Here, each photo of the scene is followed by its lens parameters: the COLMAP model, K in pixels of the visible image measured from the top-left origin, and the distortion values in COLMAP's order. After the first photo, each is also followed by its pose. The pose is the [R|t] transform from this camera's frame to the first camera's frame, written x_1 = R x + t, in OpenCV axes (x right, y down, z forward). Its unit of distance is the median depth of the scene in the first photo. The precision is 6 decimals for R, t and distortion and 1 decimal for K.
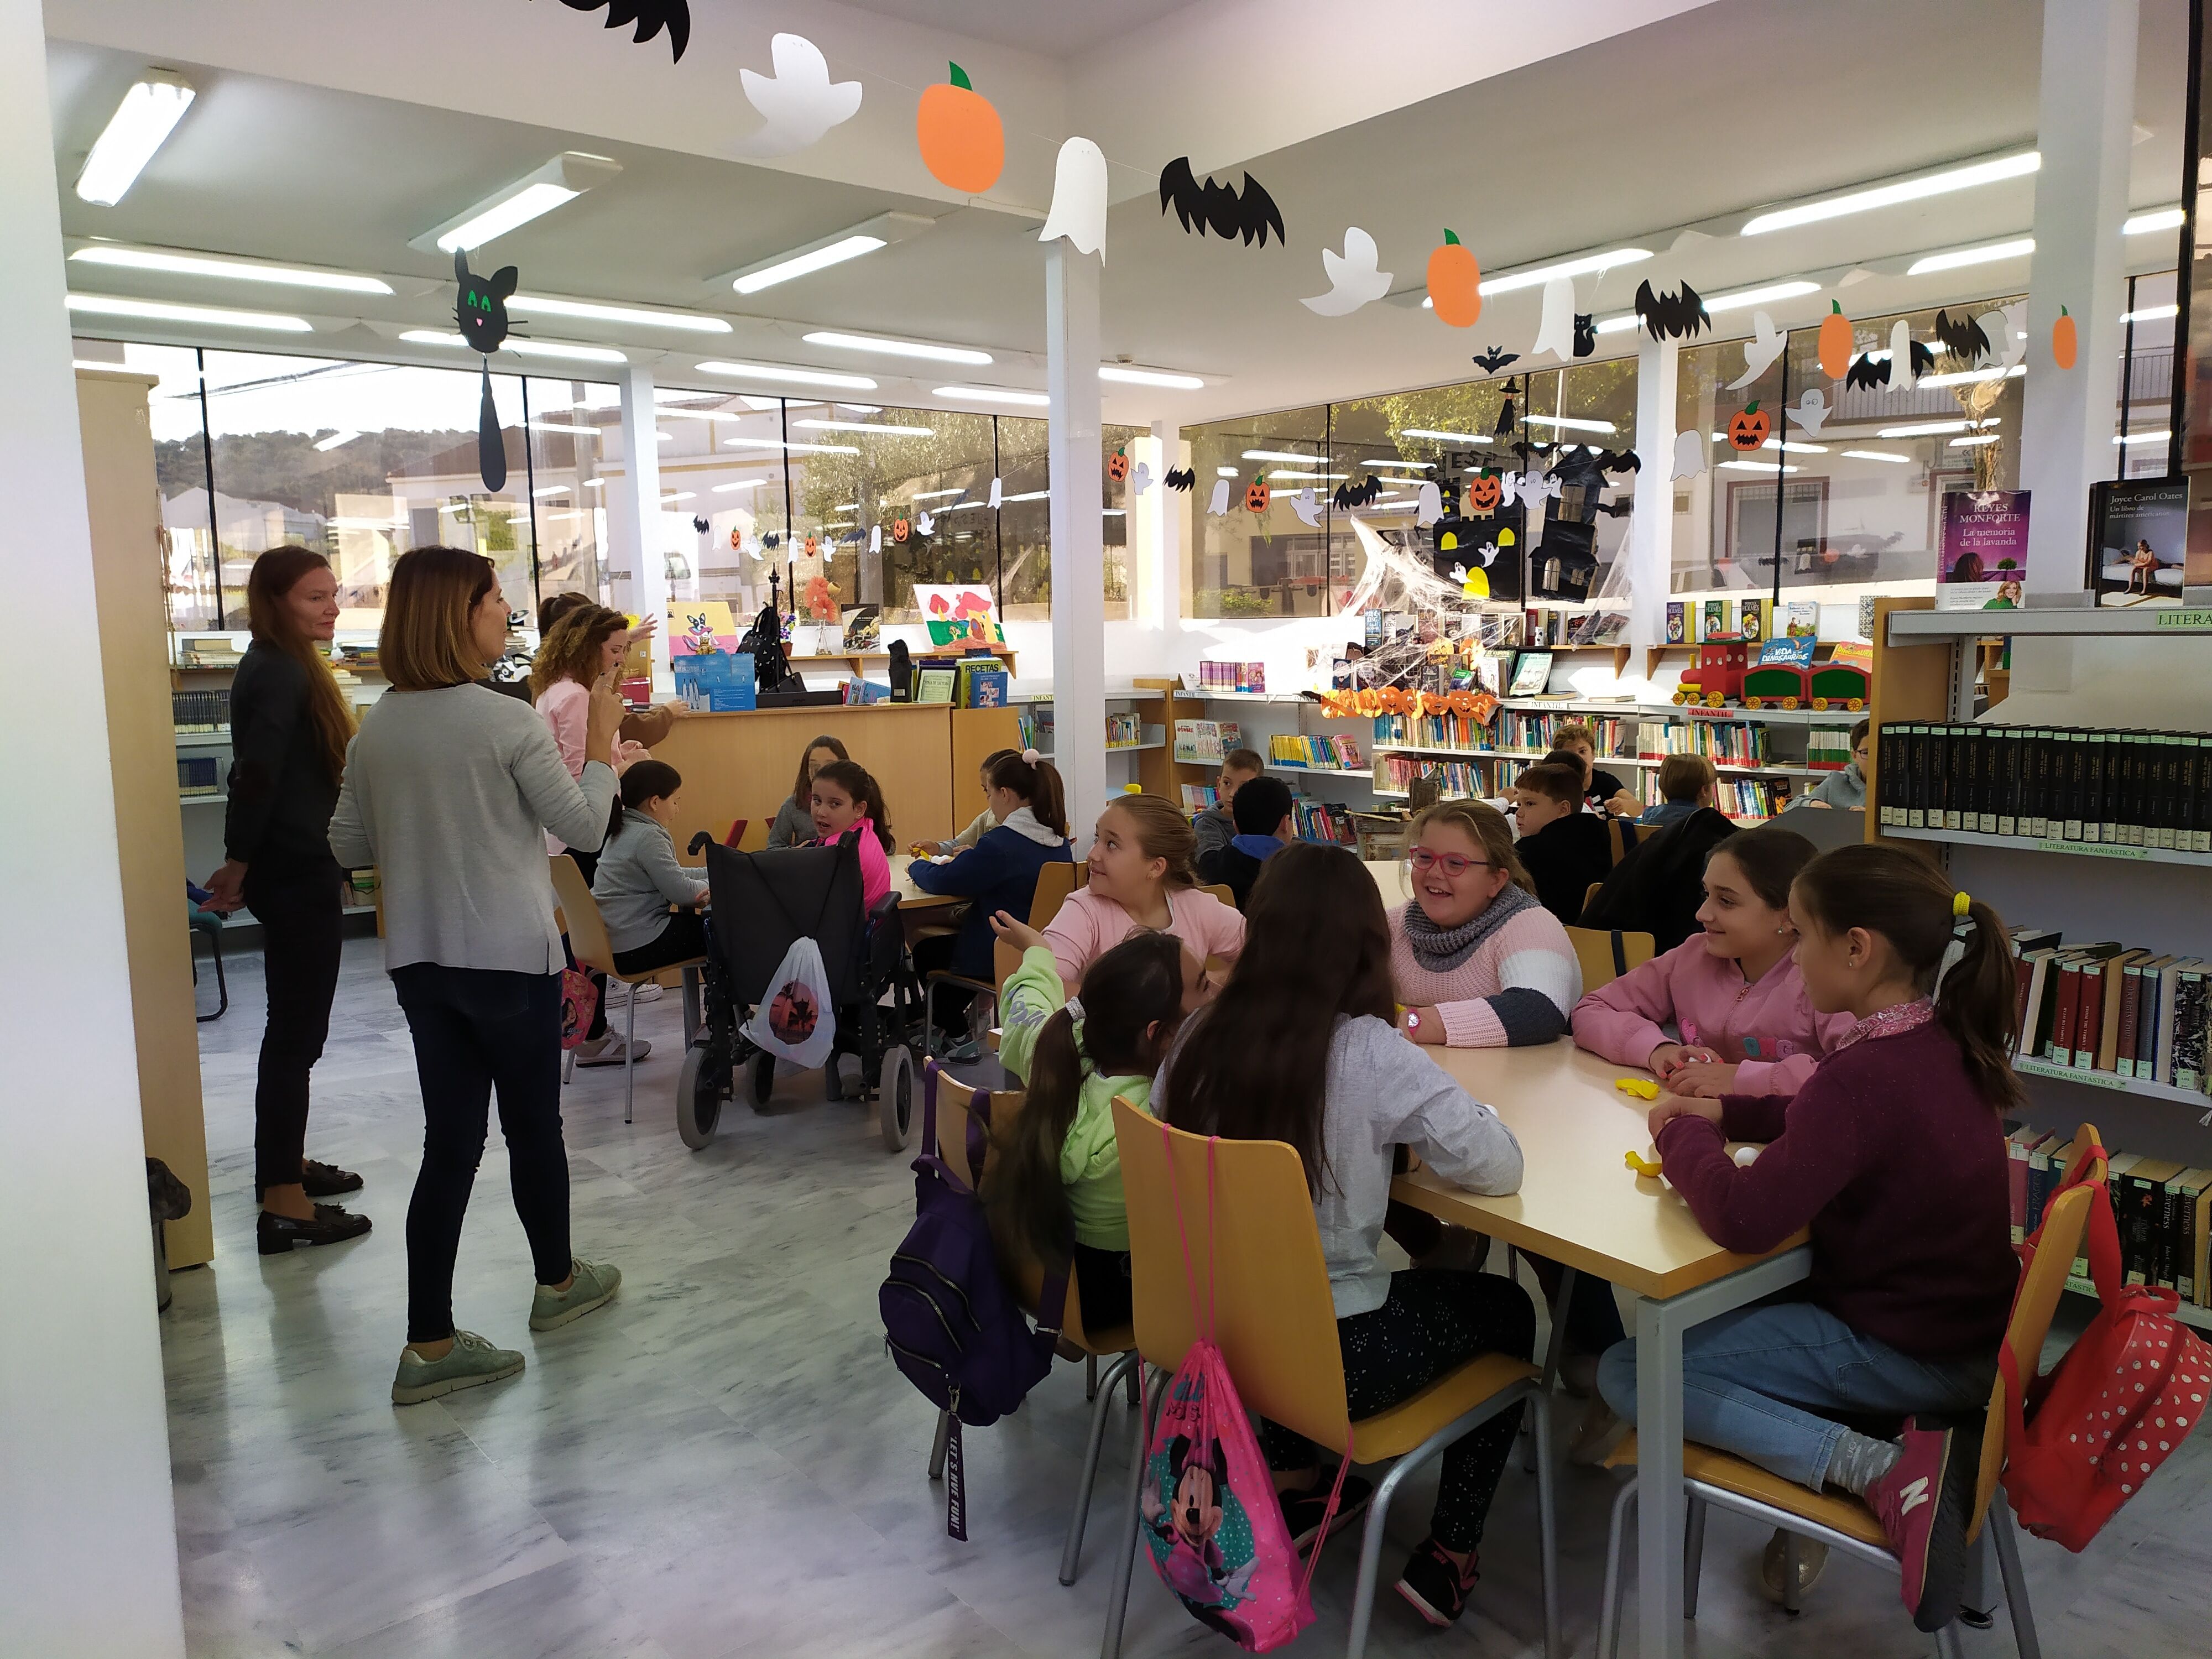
lens RADIAL K [[1648.1, 0, 1106.0], [0, 1648.1, 829.5], [0, 0, 1]] dist [0.060887, -0.079958]
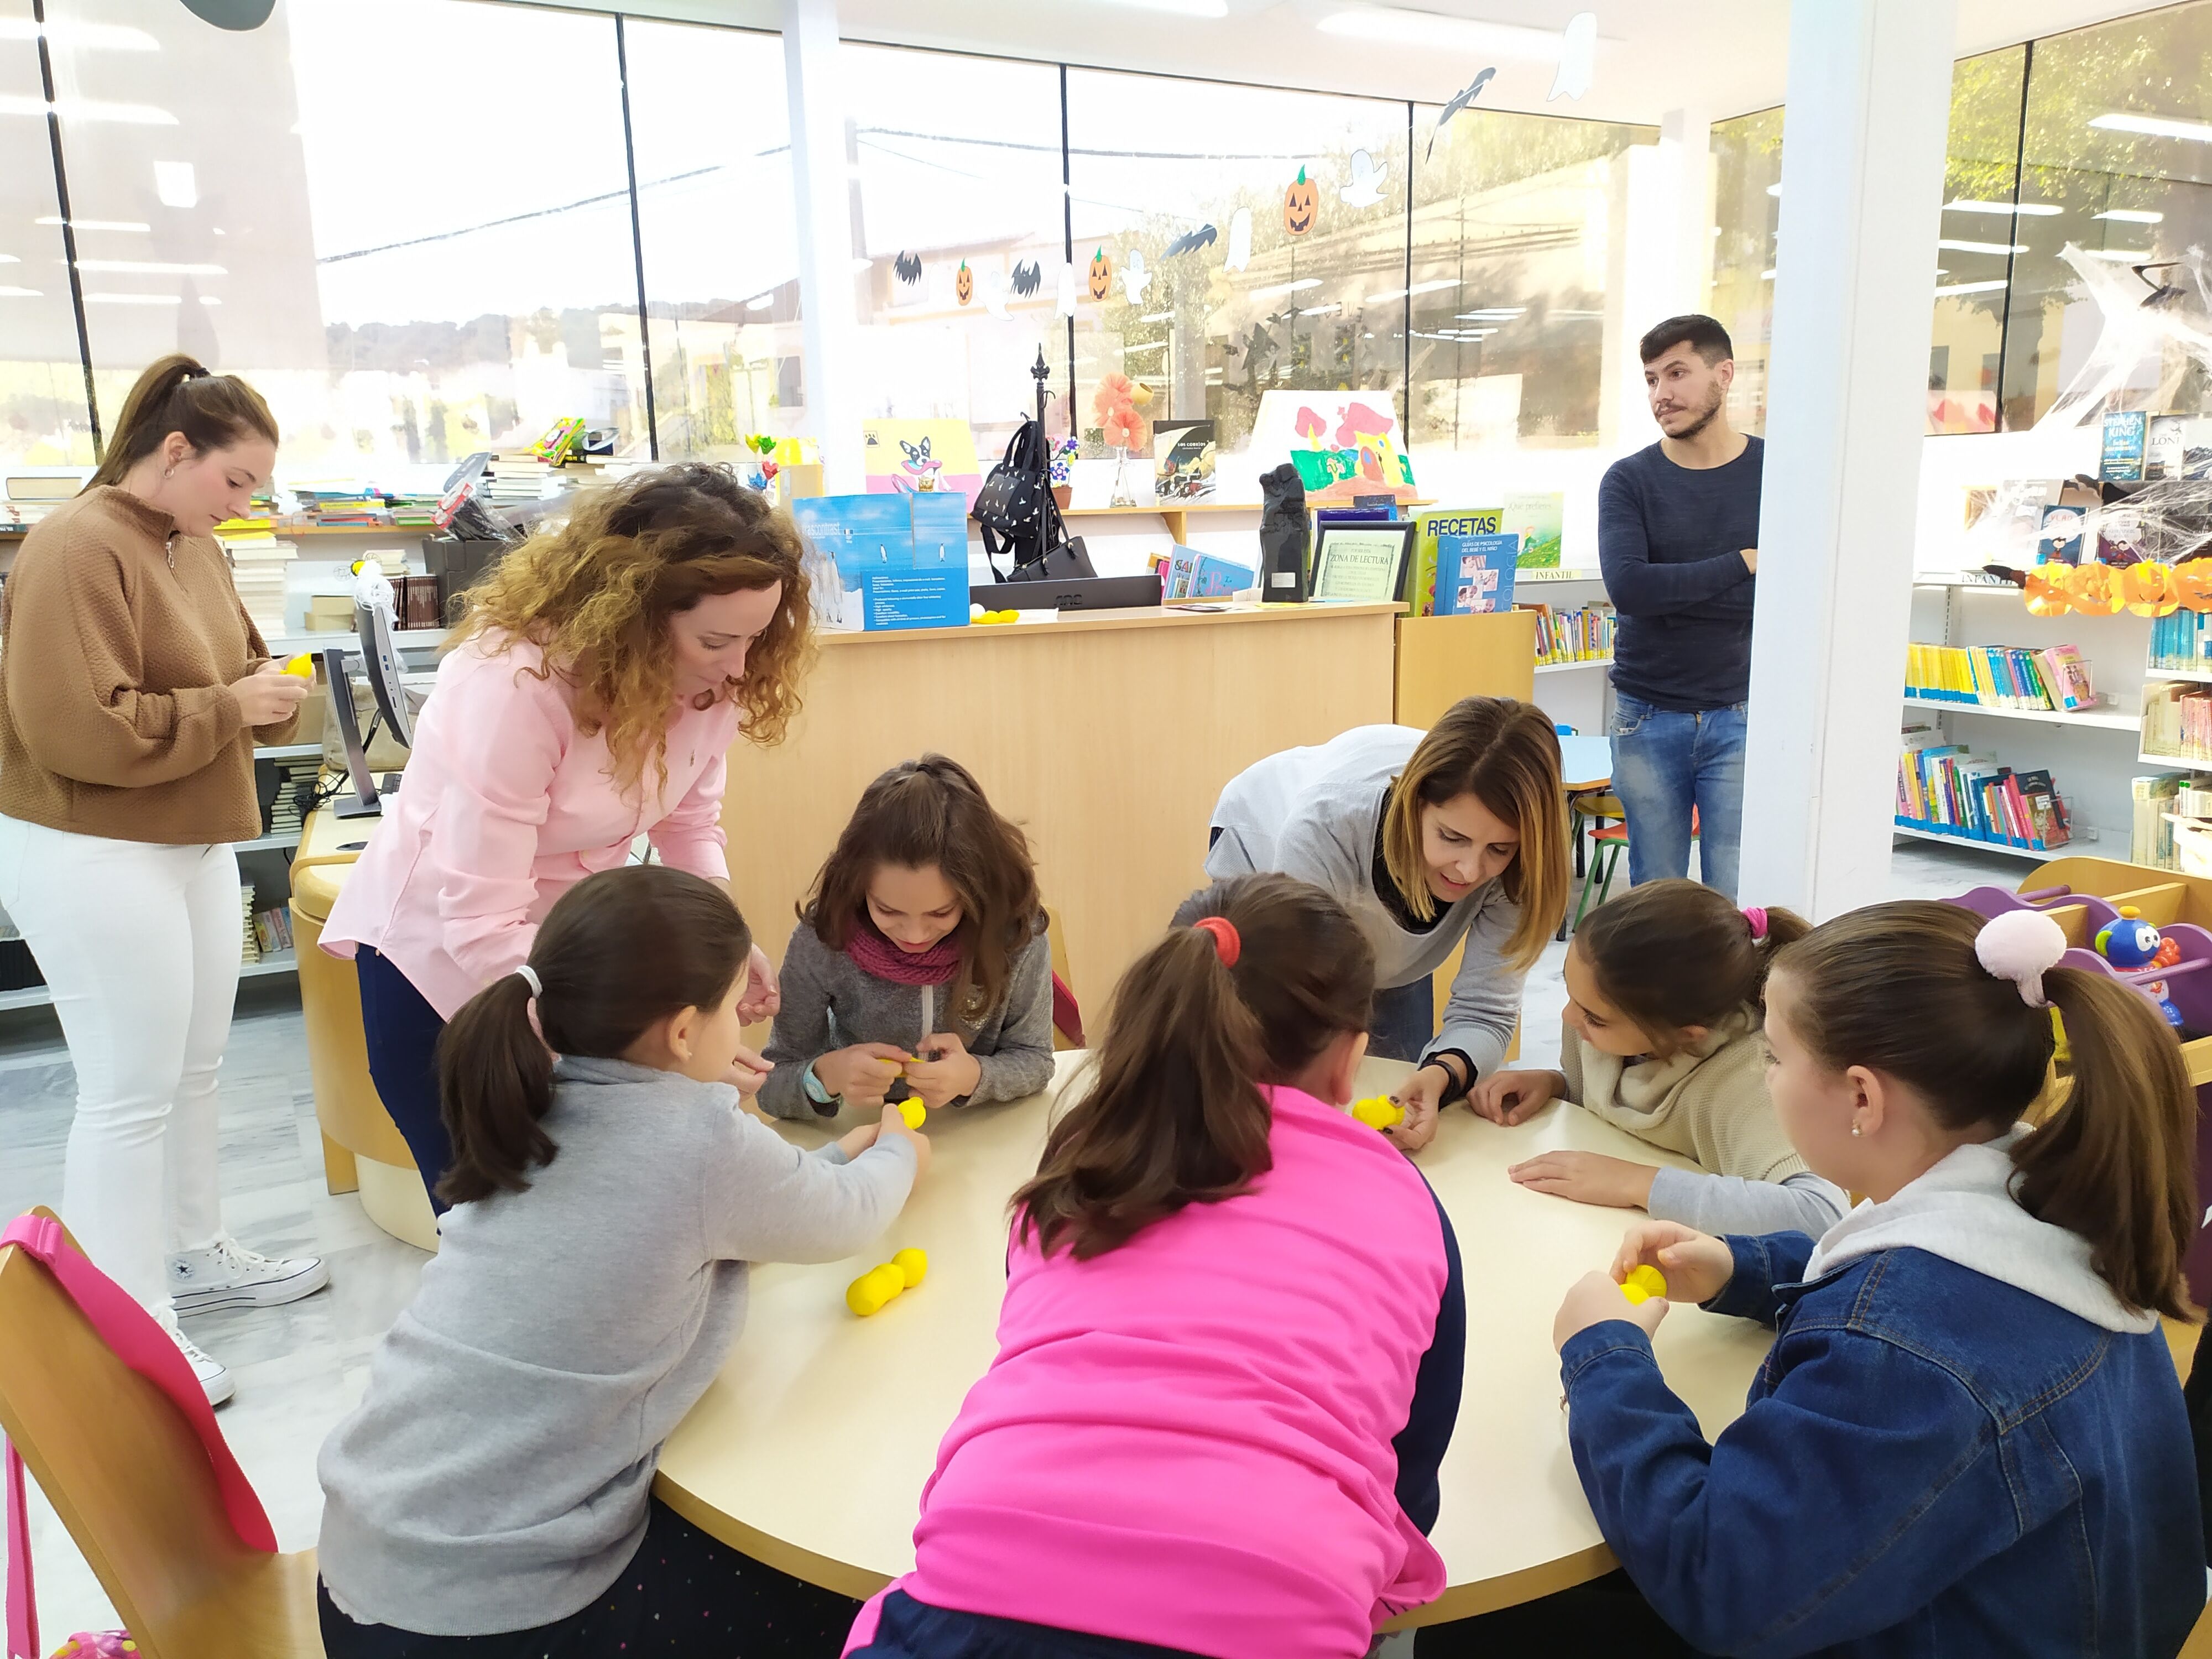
lens RADIAL K [[1648.1, 0, 1106.0], [0, 1648.1, 829.5], [0, 0, 1]] dist [0.060887, -0.079958]
pose [[0.984116, 0.028451, -0.175233, -0.068627], [-0.014177, 0.996517, 0.082179, -0.038318], [0.176961, -0.078389, 0.981091, 0.401552]]
